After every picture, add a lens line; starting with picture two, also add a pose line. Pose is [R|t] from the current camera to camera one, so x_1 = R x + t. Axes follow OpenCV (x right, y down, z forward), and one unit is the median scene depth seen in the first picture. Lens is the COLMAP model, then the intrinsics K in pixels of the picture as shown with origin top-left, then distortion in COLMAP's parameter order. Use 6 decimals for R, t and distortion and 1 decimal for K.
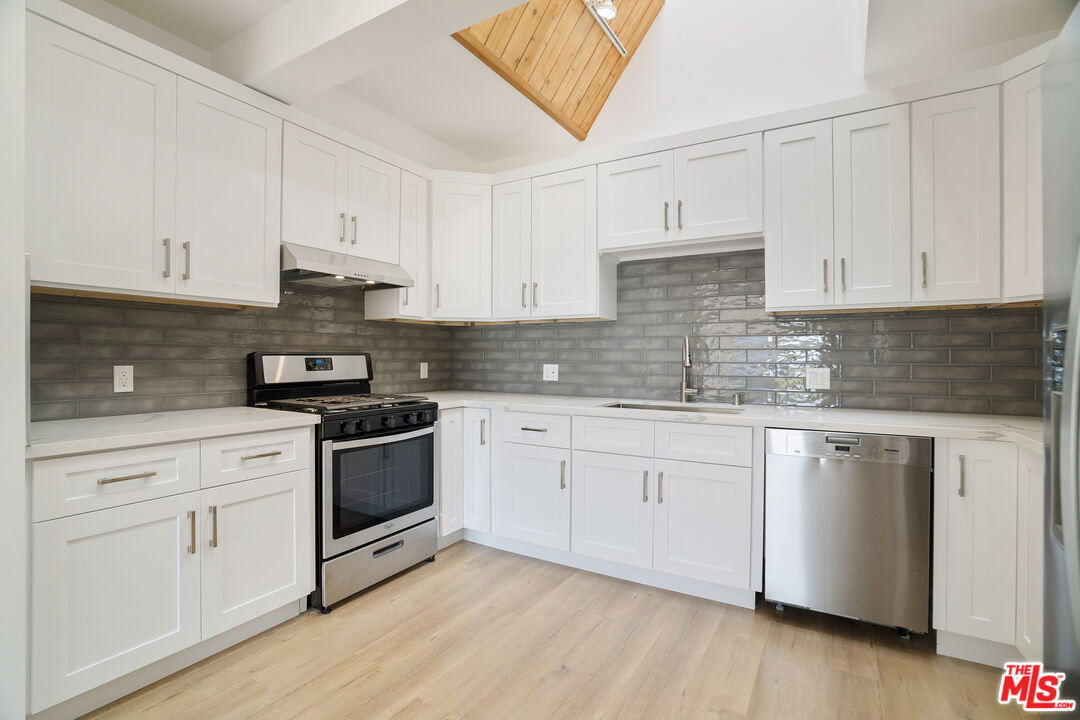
lens RADIAL K [[508.4, 0, 538.5], [0, 508.4, 353.6], [0, 0, 1]] dist [-0.039323, 0.012183]
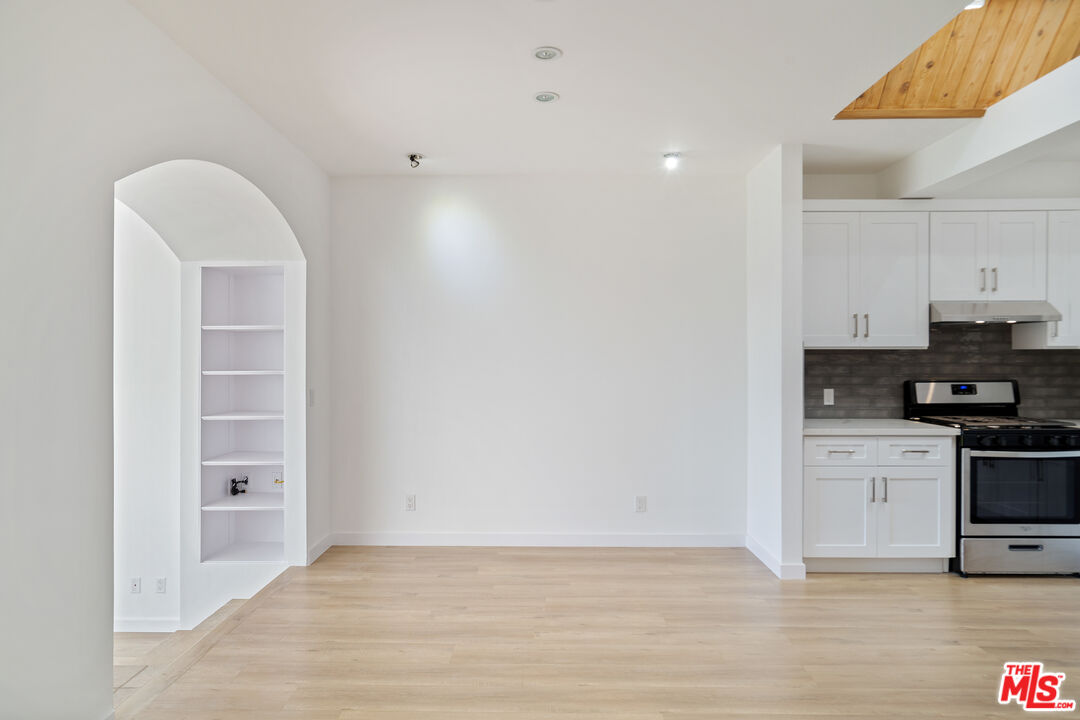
lens RADIAL K [[634.0, 0, 536.3], [0, 634.0, 368.9], [0, 0, 1]] dist [-0.006957, 0.009459]
pose [[0.508129, 0.006516, -0.861256, 0.437219], [0.008249, 0.999889, 0.012432, -0.069092], [0.861241, -0.013421, 0.508019, -0.814965]]
